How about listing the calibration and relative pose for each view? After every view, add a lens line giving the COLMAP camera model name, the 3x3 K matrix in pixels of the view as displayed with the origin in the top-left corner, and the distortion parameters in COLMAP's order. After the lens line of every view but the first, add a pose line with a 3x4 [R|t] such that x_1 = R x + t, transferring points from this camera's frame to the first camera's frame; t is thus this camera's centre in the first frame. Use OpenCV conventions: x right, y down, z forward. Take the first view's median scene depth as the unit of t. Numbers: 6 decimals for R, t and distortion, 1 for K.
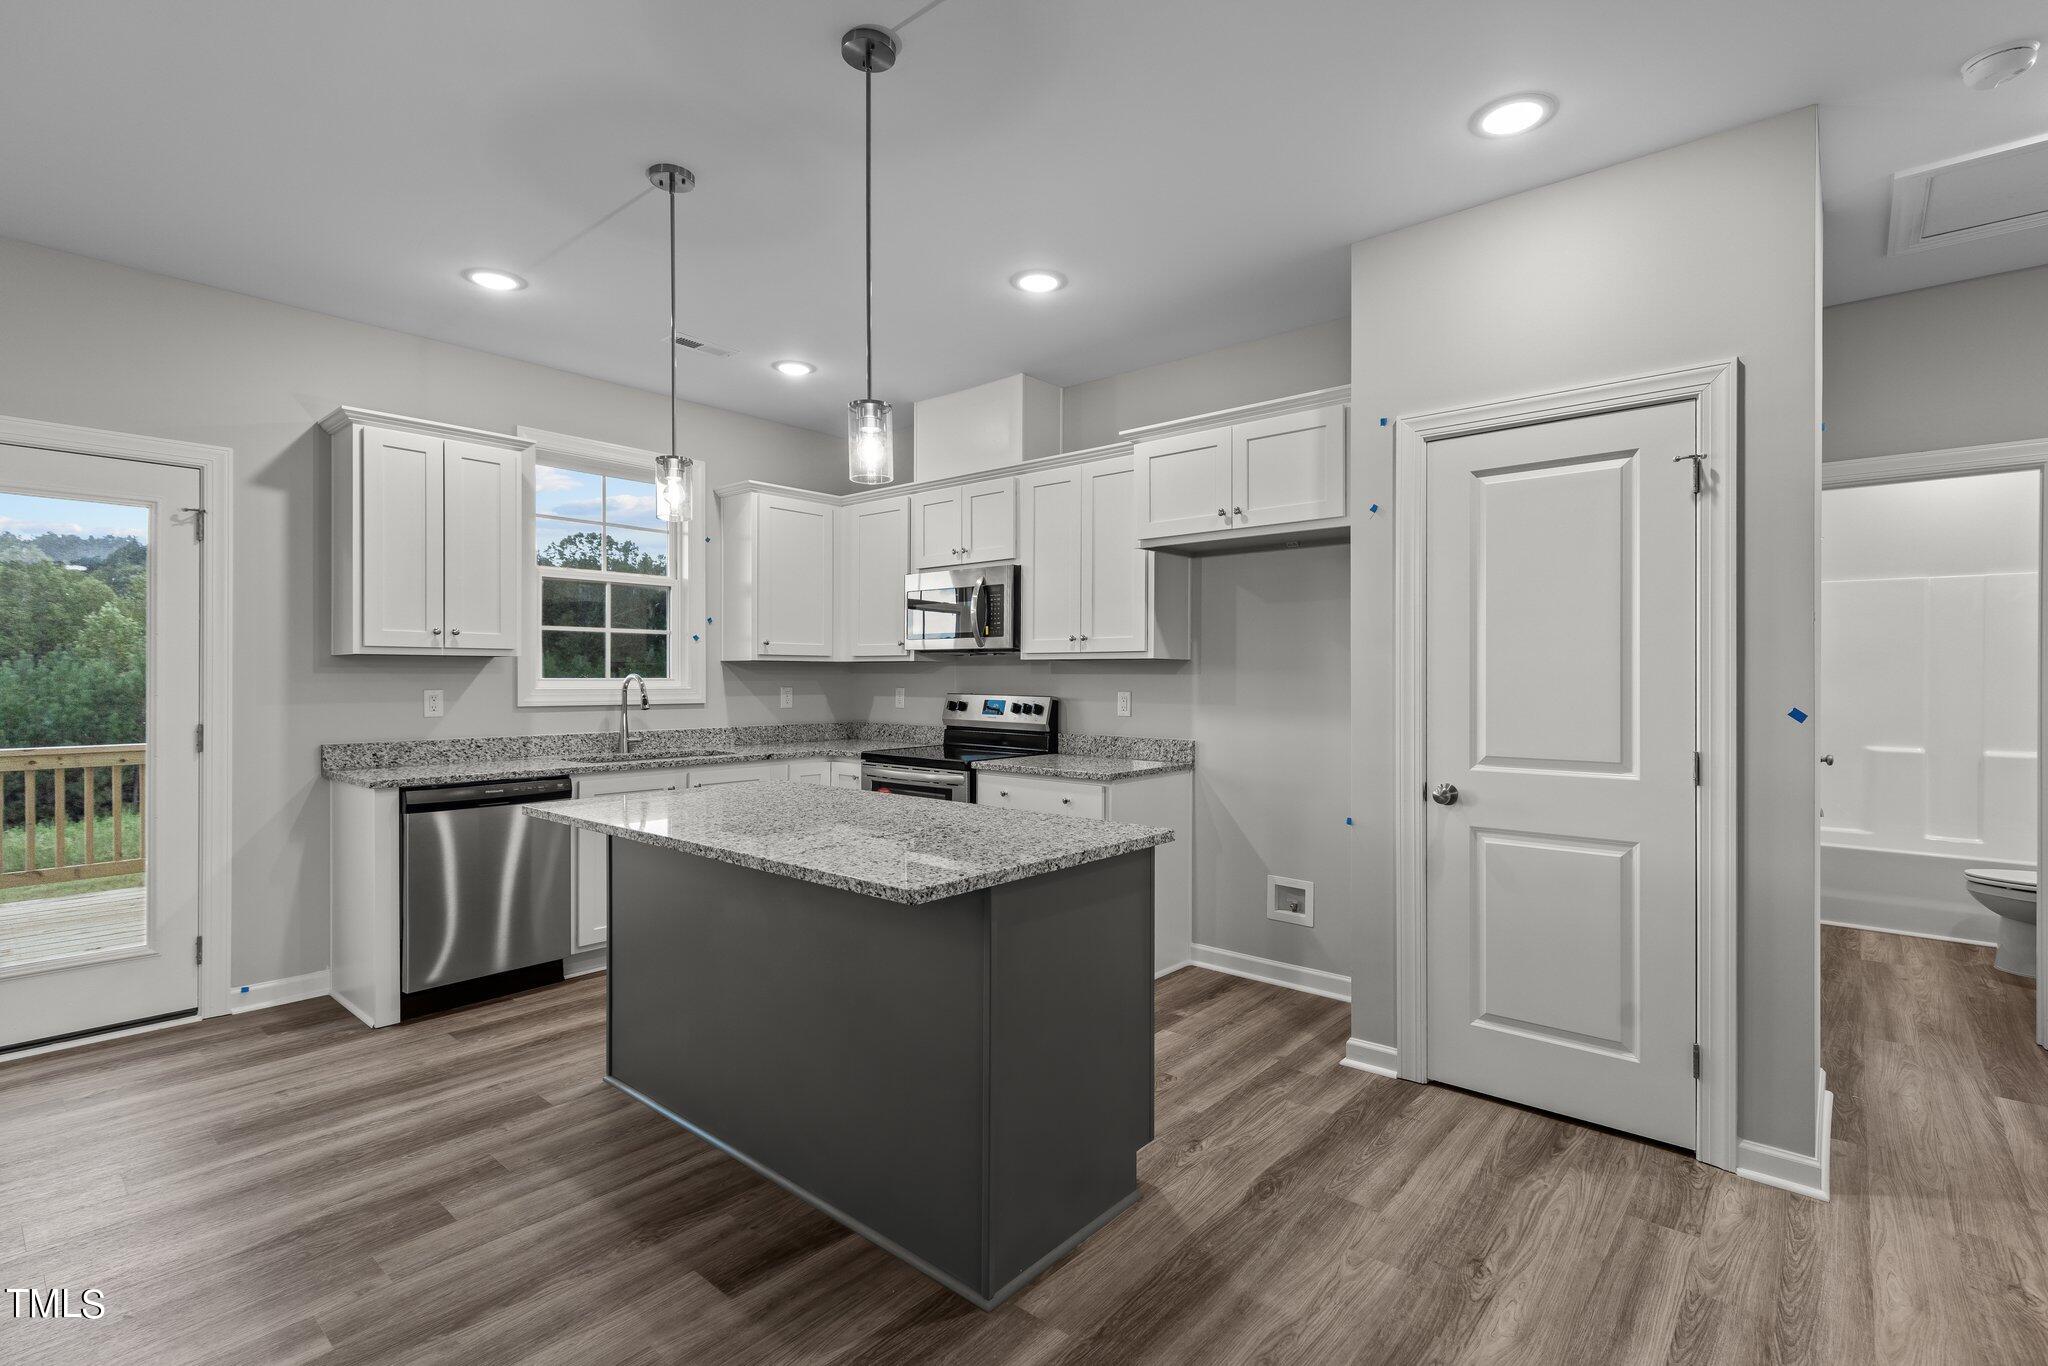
lens RADIAL K [[947.0, 0, 1030.2], [0, 947.0, 677.3], [0, 0, 1]] dist [0.007194, 0.000487]
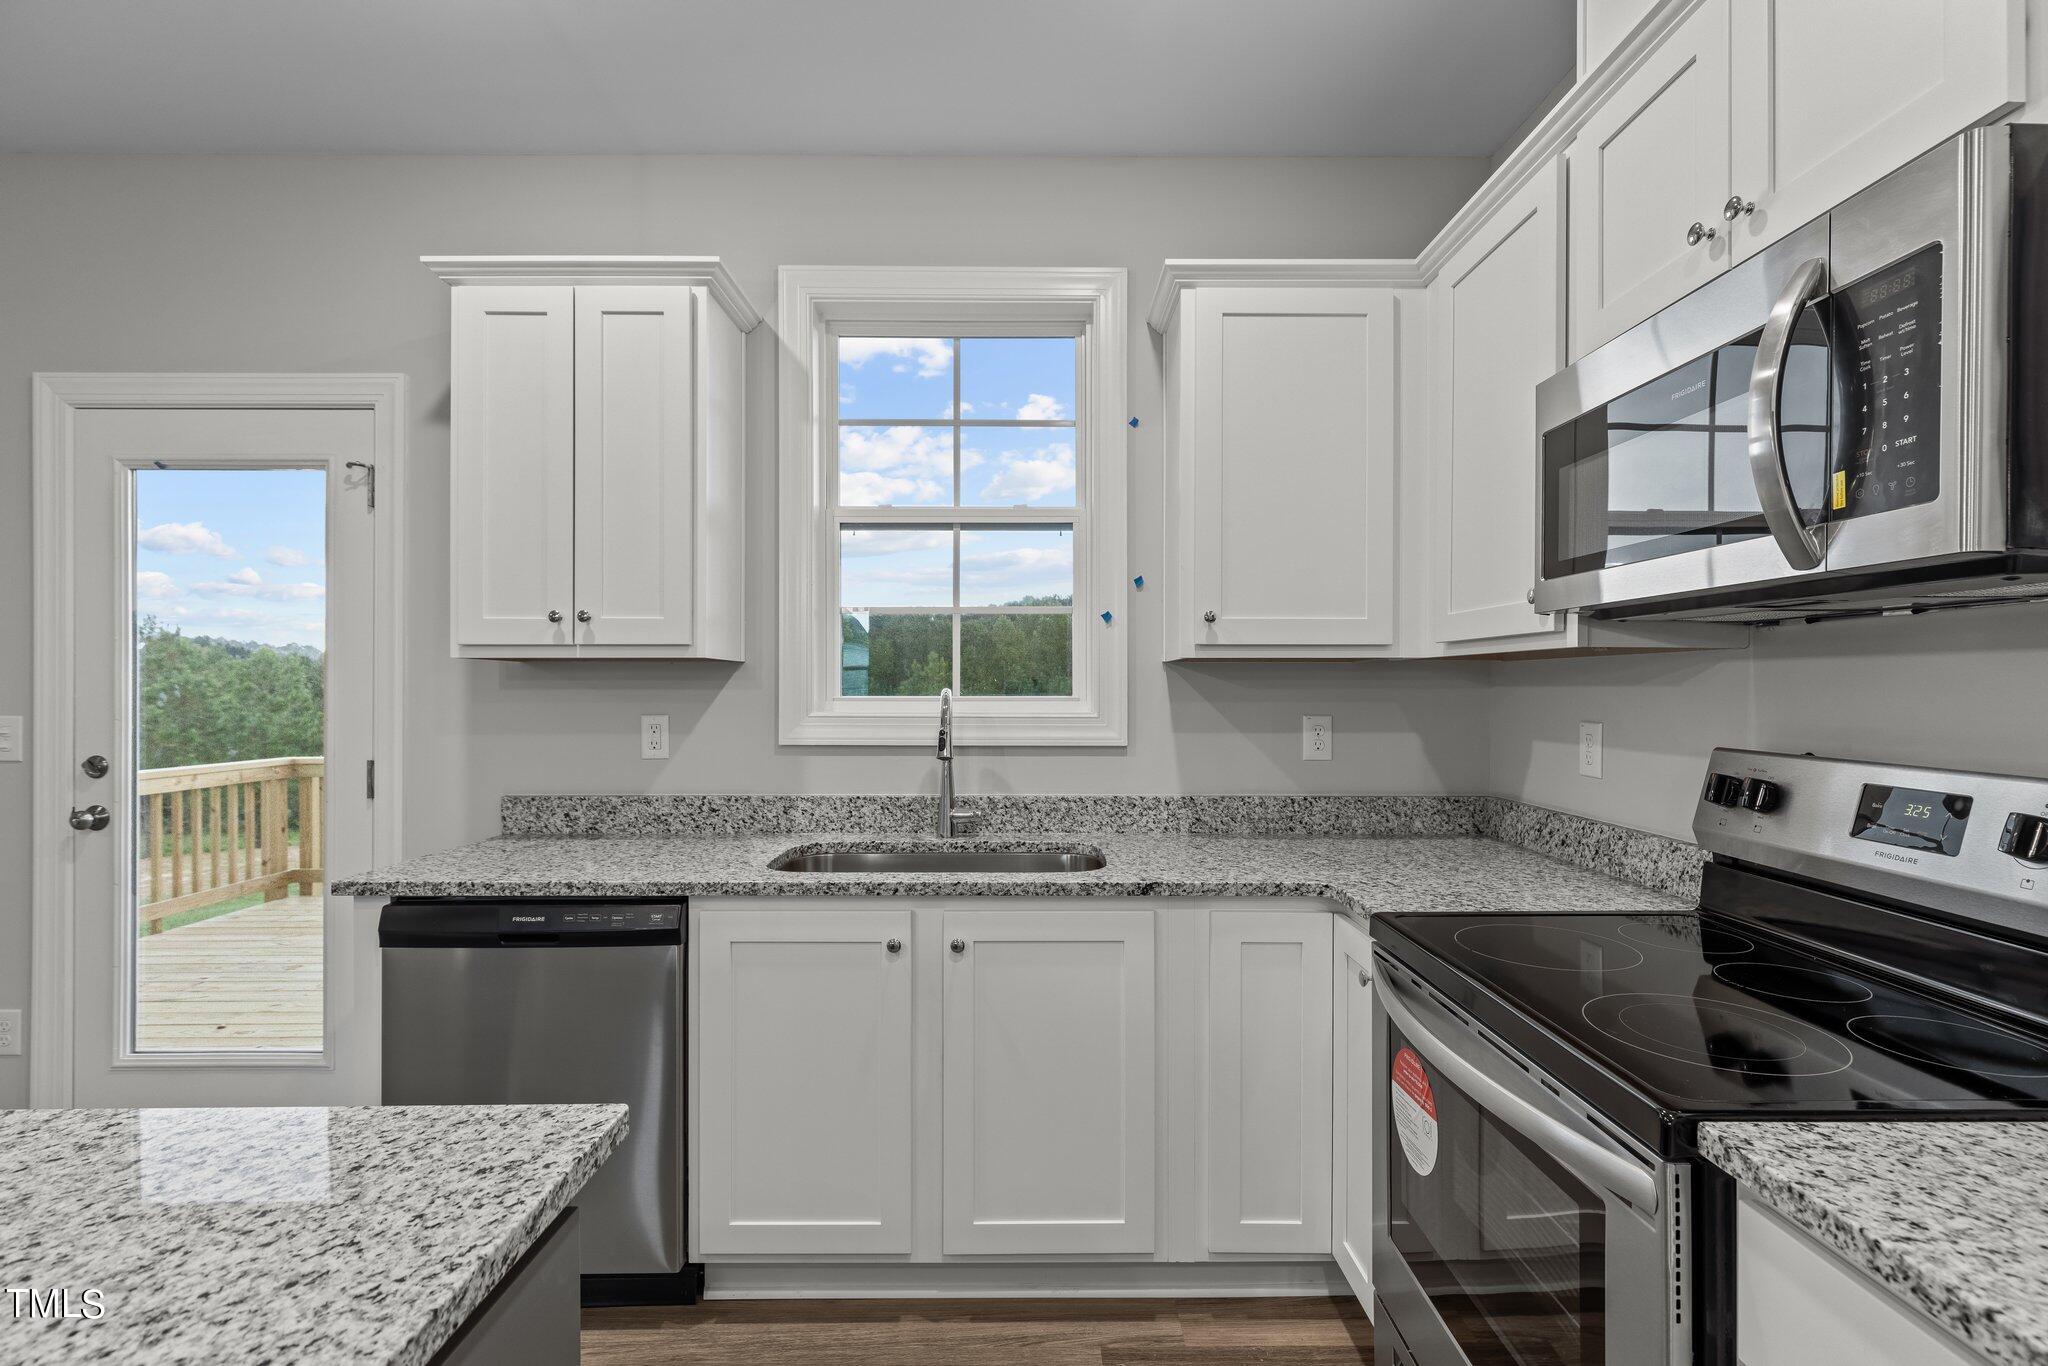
lens RADIAL K [[947.0, 0, 1012.5], [0, 947.0, 686.0], [0, 0, 1]] dist [0.007194, 0.000487]
pose [[0.657125, -0.003425, -0.753774, -0.004210], [0.001159, 0.999993, -0.003534, -0.003219], [0.753781, 0.001448, 0.657124, 0.707078]]
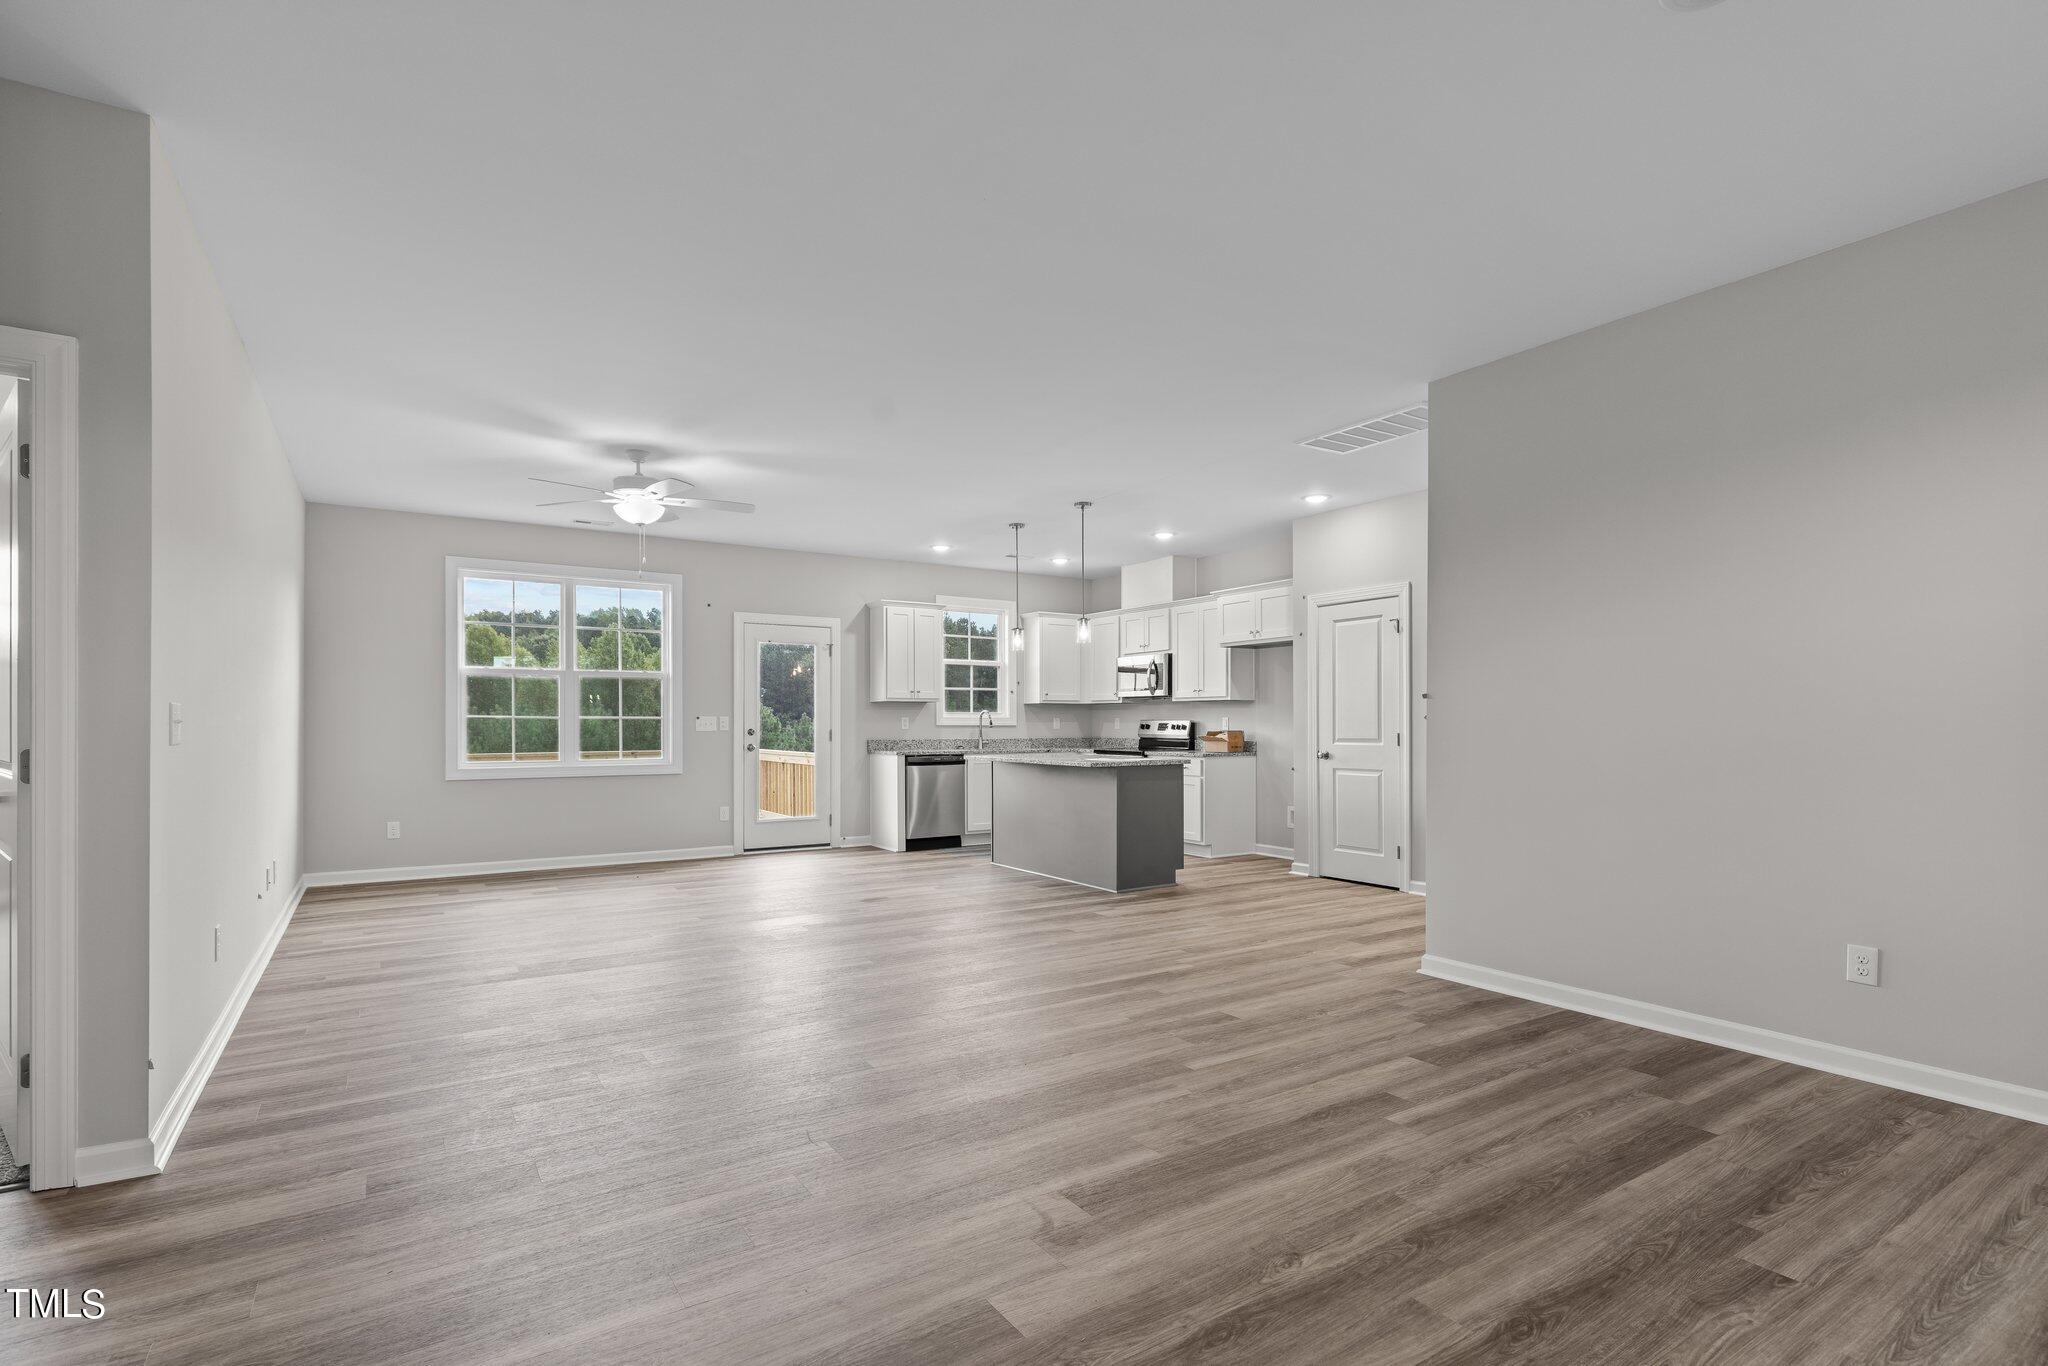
lens RADIAL K [[963.1, 0, 996.4], [0, 963.1, 743.8], [0, 0, 1]] dist [-0.029661, -0.000203]
pose [[0.951492, 0.004052, -0.307646, 0.258372], [0.001828, 0.999821, 0.018823, 0.031406], [0.307667, -0.018473, 0.951315, -1.019525]]
